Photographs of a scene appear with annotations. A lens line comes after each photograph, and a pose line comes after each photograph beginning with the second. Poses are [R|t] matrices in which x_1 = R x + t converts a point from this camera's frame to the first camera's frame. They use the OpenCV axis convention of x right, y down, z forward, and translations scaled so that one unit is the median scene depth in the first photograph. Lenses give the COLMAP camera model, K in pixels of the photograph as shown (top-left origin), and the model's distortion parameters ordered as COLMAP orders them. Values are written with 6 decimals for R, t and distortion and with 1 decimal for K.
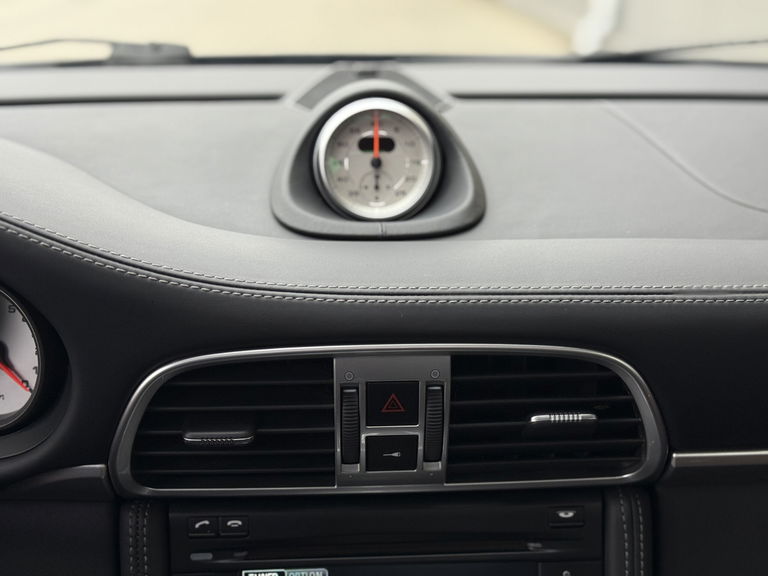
lens RADIAL K [[1056.5, 0, 384.0], [0, 1056.5, 288.0], [0, 0, 1]] dist [0.133273, -0.055644]
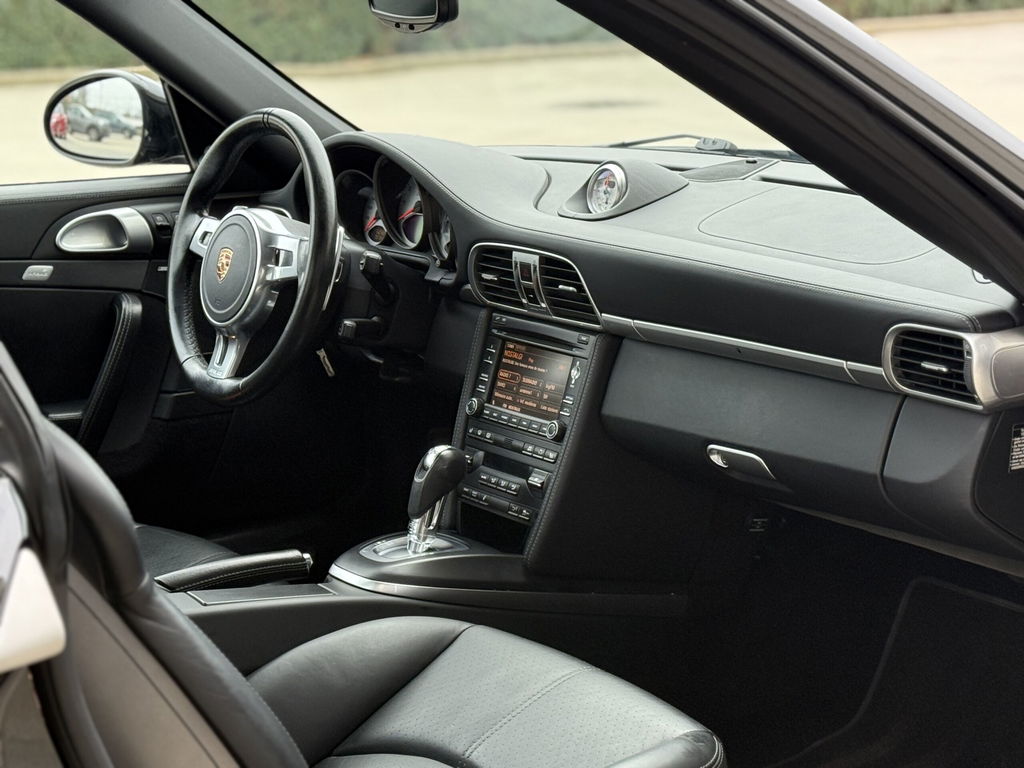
lens RADIAL K [[2046.6, 0, 507.5], [0, 2046.6, 383.7], [0, 0, 1]] dist [0.128634, 0.180334]
pose [[0.523305, 0.164634, -0.836090, 4.241201], [-0.248788, 0.967930, 0.034879, 0.208355], [0.815019, 0.189756, 0.547482, -1.752787]]
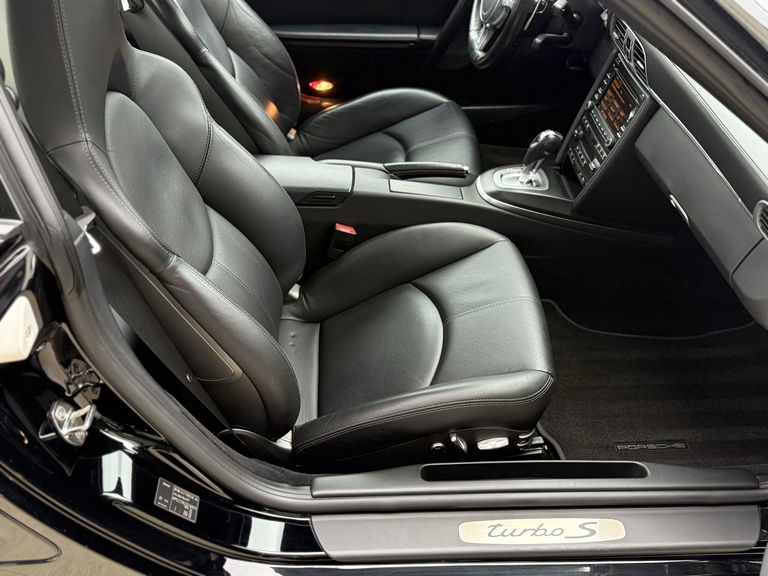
lens RADIAL K [[777.9, 0, 384.0], [0, 777.9, 288.0], [0, 0, 1]] dist [0.001372, 0.001633]
pose [[-0.010077, 0.632404, -0.774573, 3.117736], [-0.334136, 0.727957, 0.598692, -0.737521], [0.942471, 0.264845, 0.203973, -0.332346]]
